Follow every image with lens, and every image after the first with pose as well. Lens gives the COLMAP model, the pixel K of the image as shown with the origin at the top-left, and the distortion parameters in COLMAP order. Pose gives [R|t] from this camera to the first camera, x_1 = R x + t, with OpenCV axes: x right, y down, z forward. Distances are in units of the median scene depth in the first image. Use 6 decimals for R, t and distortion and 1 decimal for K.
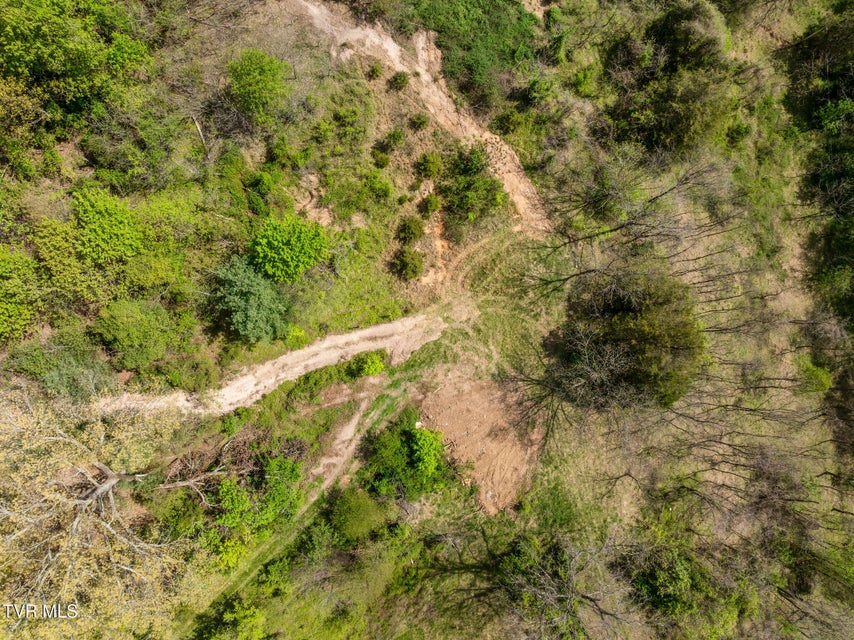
lens RADIAL K [[601.3, 0, 432.6], [0, 601.3, 317.4], [0, 0, 1]] dist [-0.034308, -0.004228]
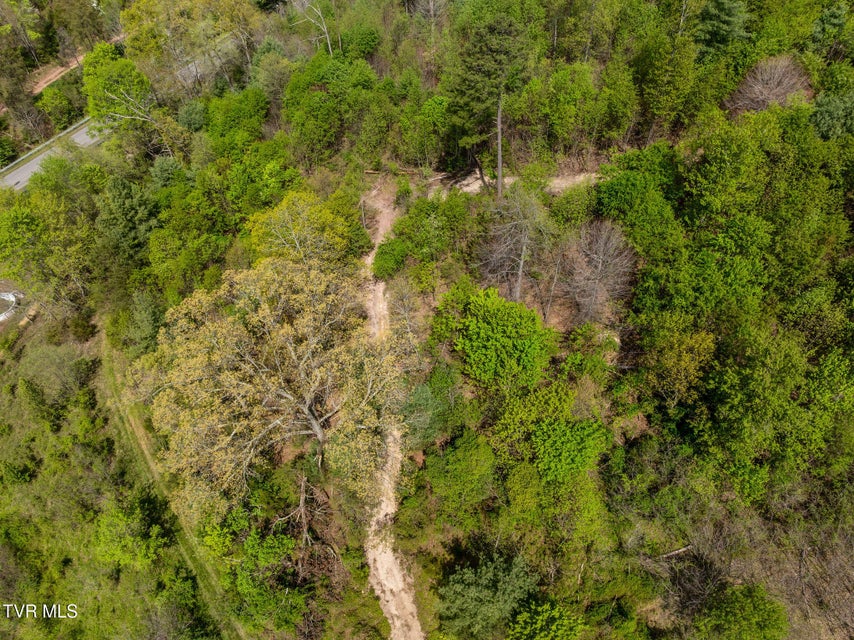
lens RADIAL K [[601.9, 0, 432.2], [0, 601.9, 322.2], [0, 0, 1]] dist [-0.038012, -0.006584]
pose [[-0.108806, 0.730118, -0.674603, 0.006574], [-0.993823, -0.064978, 0.089968, -0.001484], [0.021853, 0.680225, 0.732677, 0.088616]]
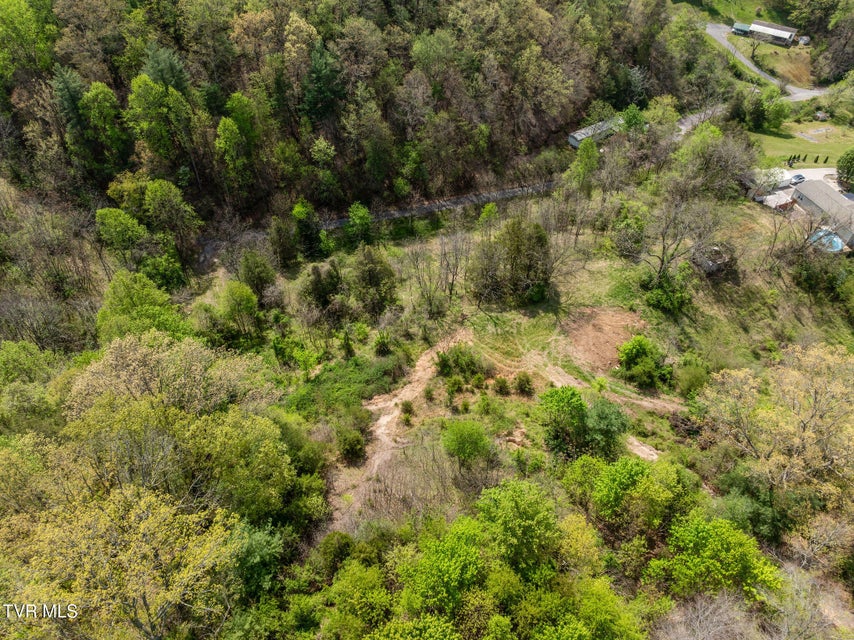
lens RADIAL K [[601.3, 0, 432.6], [0, 601.3, 317.4], [0, 0, 1]] dist [-0.034308, -0.004228]
pose [[-0.292531, -0.722181, 0.626801, -0.746781], [0.954924, -0.186032, 0.231327, -0.590649], [-0.050455, 0.666218, 0.744048, -0.156446]]
